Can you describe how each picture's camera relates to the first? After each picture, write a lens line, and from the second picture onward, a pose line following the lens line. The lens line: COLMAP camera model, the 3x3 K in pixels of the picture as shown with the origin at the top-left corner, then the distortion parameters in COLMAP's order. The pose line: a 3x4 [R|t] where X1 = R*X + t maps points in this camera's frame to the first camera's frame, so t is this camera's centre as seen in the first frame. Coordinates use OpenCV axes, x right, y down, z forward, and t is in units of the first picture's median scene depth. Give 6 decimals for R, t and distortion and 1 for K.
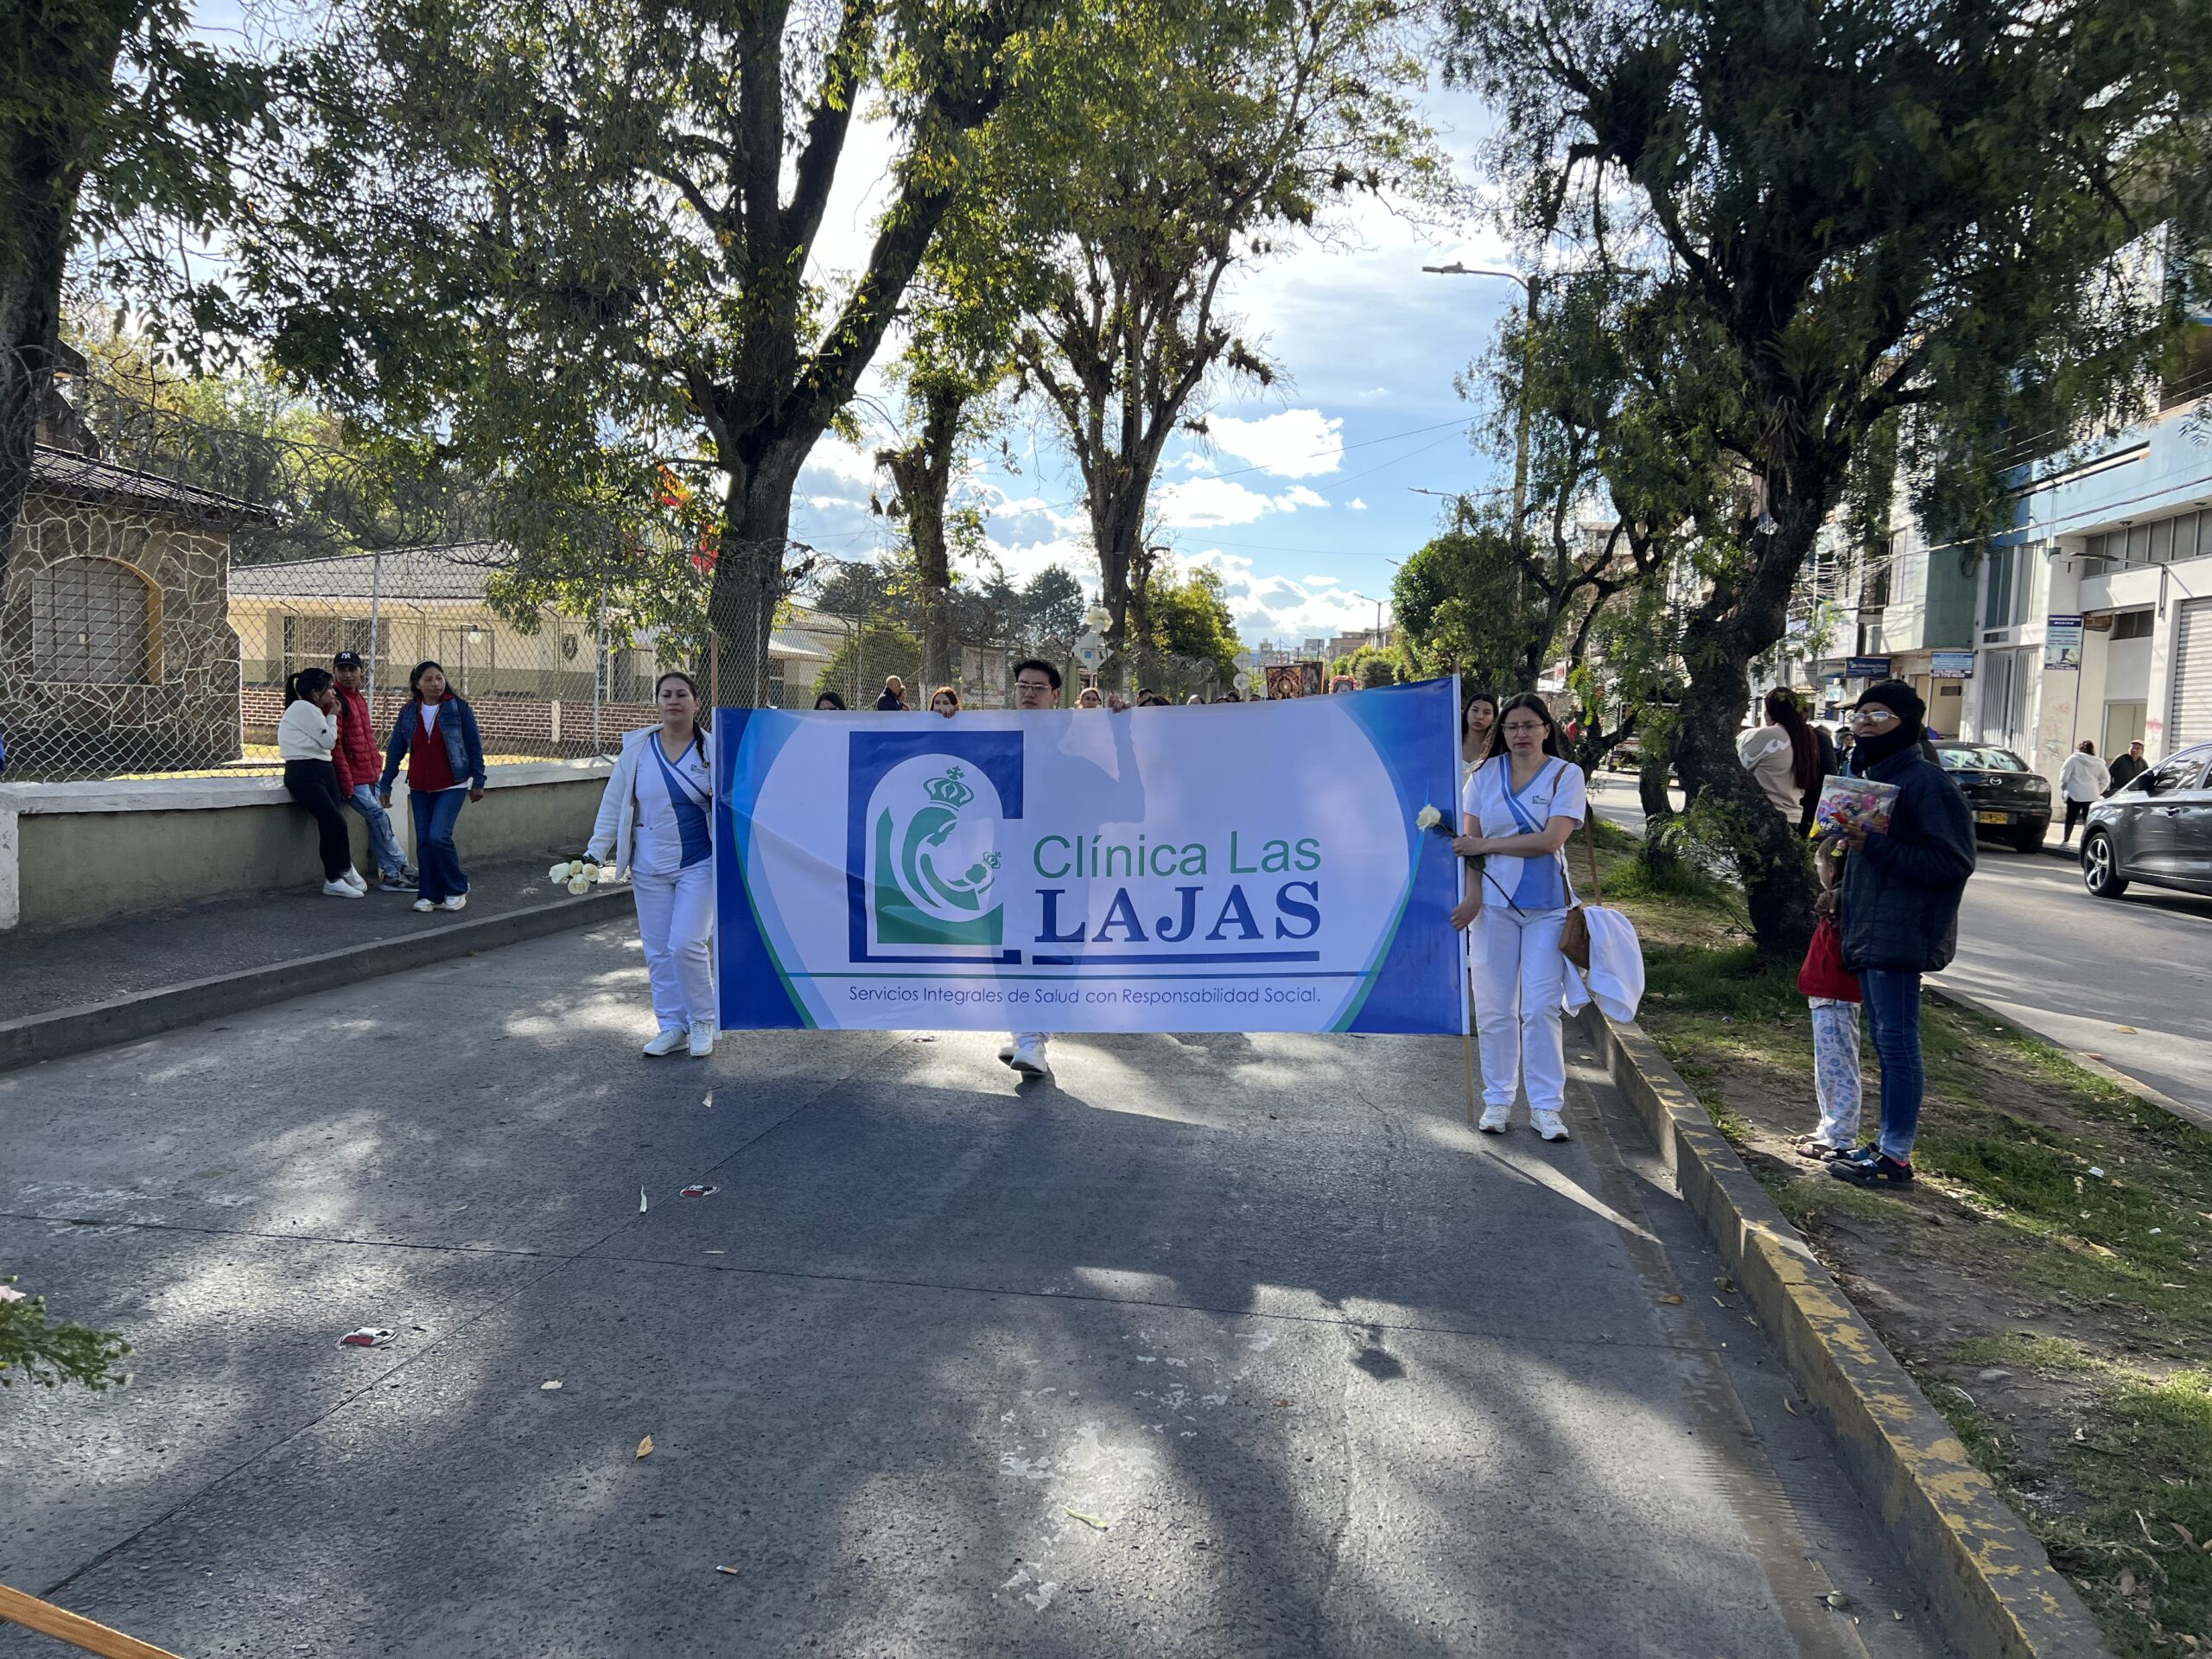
lens RADIAL K [[1636.1, 0, 1121.8], [0, 1636.1, 858.3], [0, 0, 1]] dist [0.053344, -0.058046]
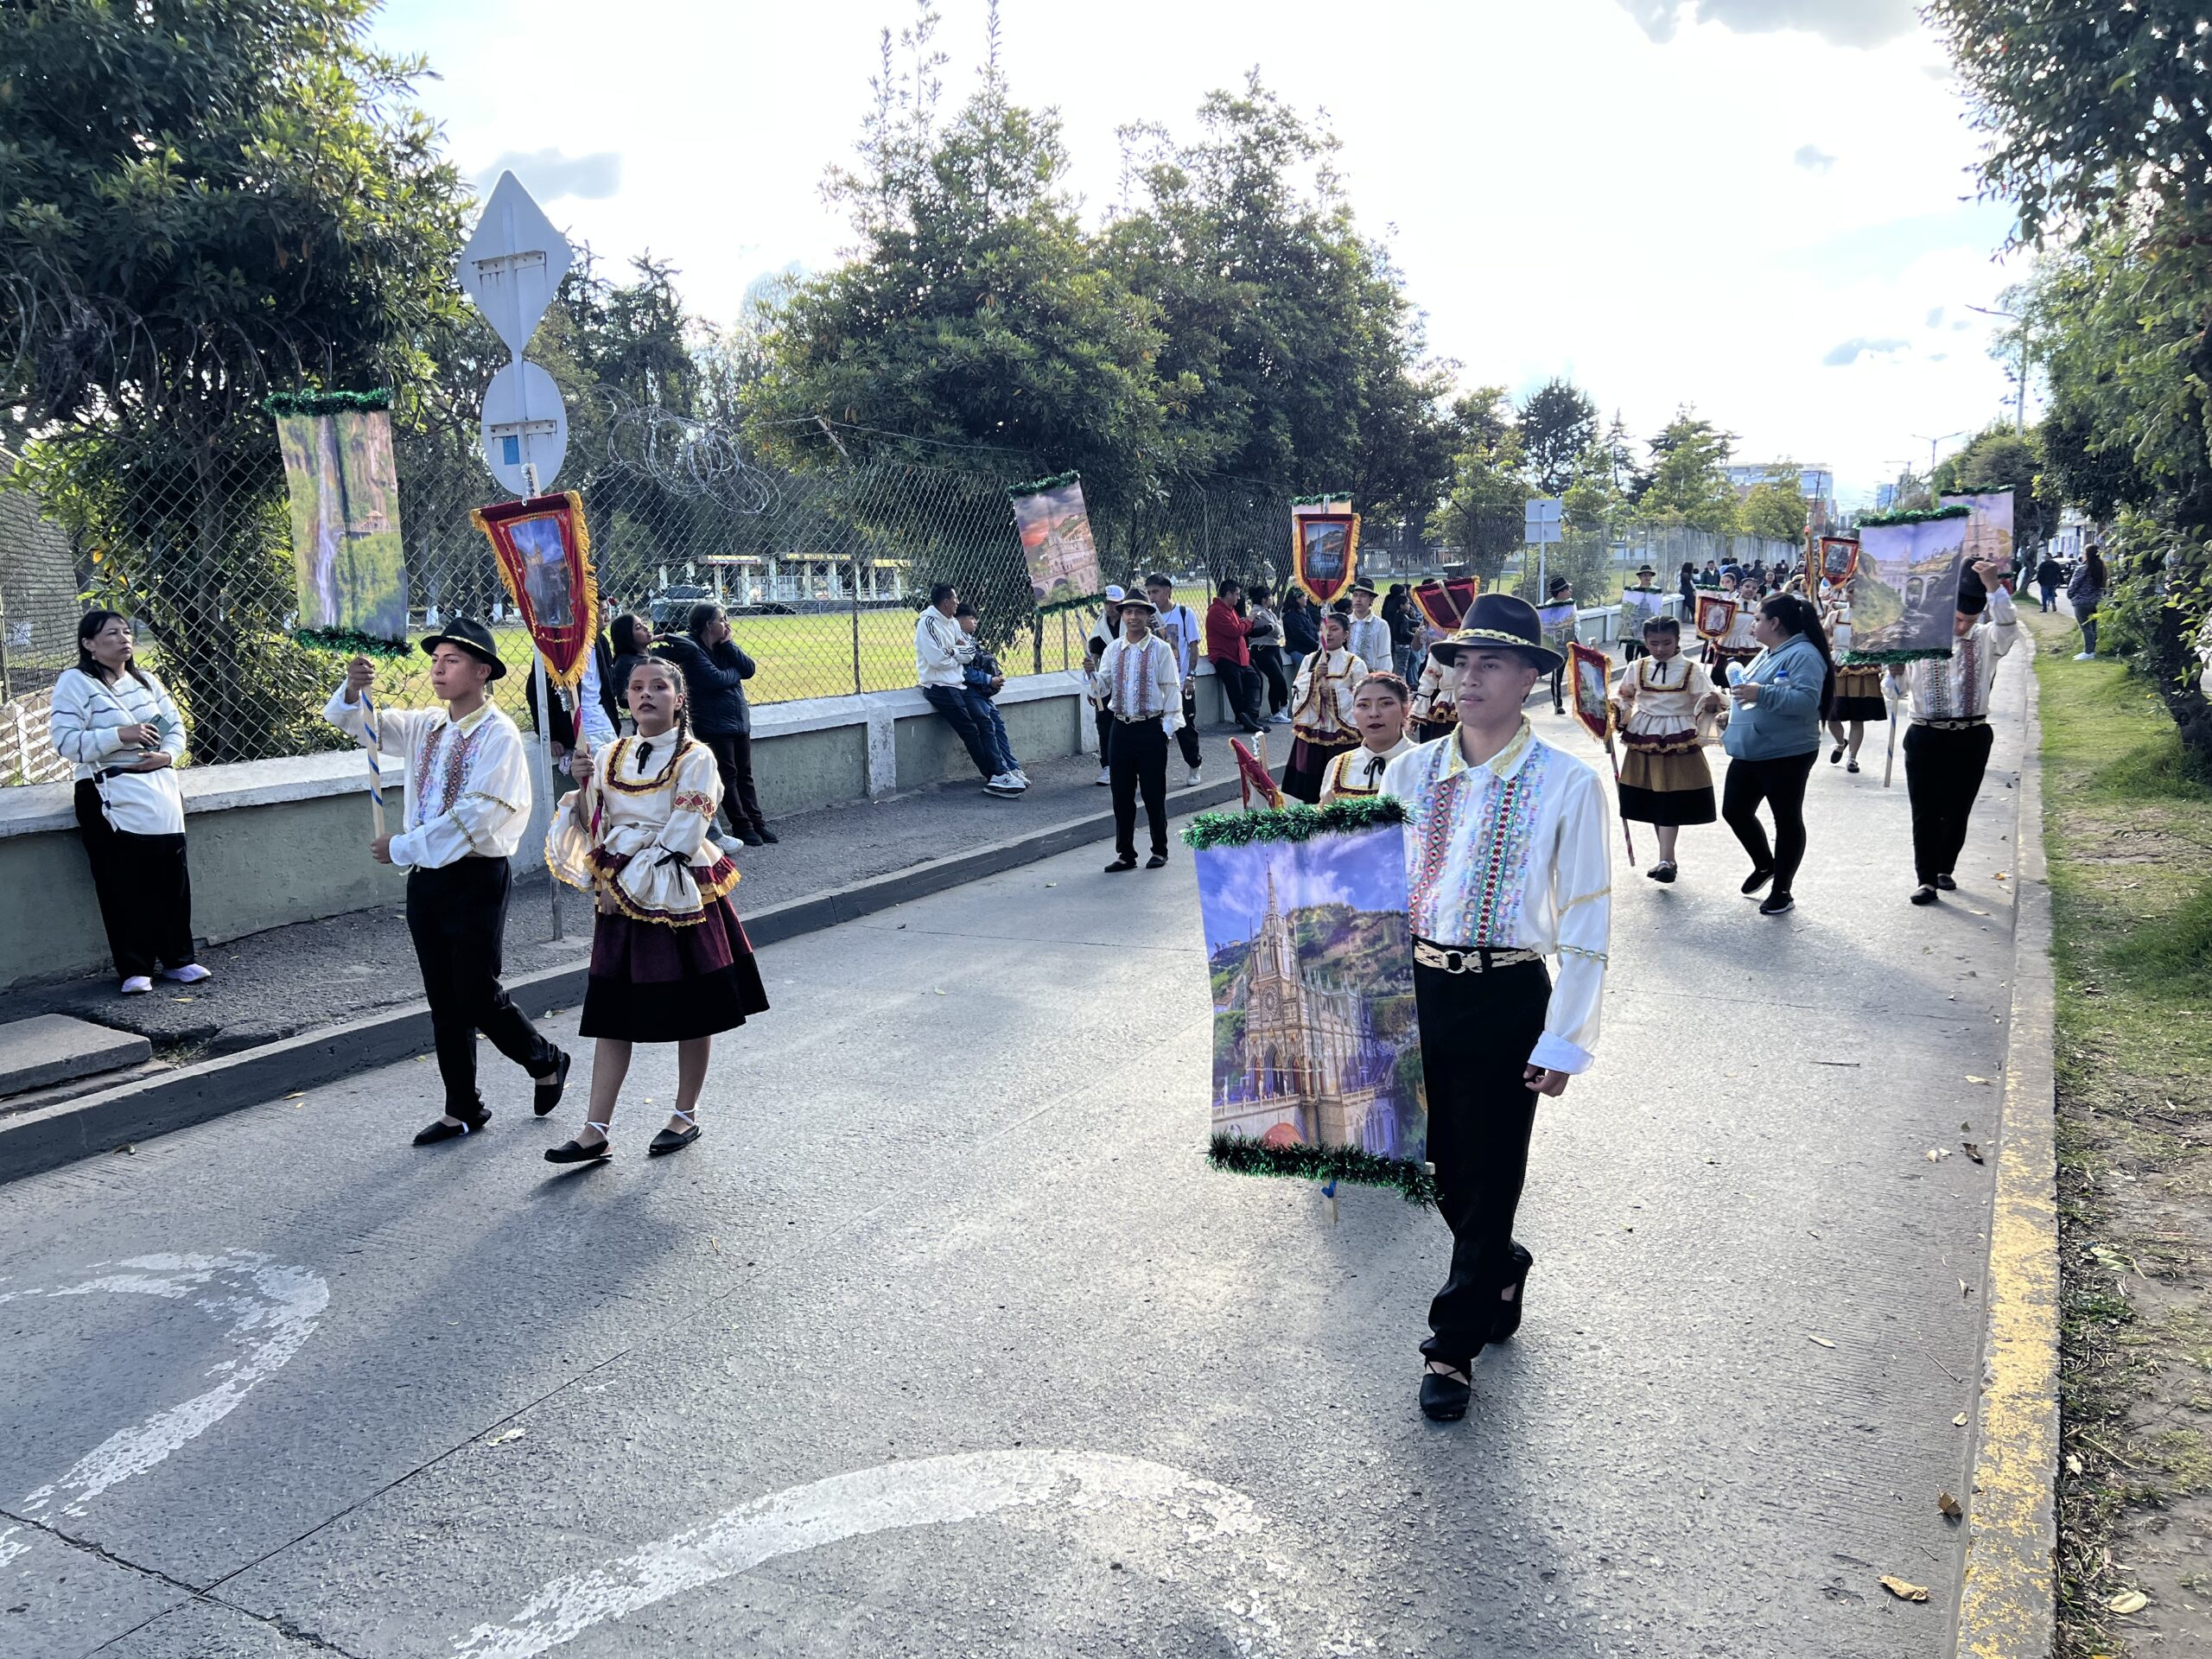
lens RADIAL K [[1636.1, 0, 1114.8], [0, 1636.1, 829.1], [0, 0, 1]] dist [0.053344, -0.058046]
pose [[0.933683, -0.001249, -0.358098, 0.325238], [0.021746, 0.998346, 0.053219, -0.162122], [0.357440, -0.057477, 0.932166, 1.767935]]
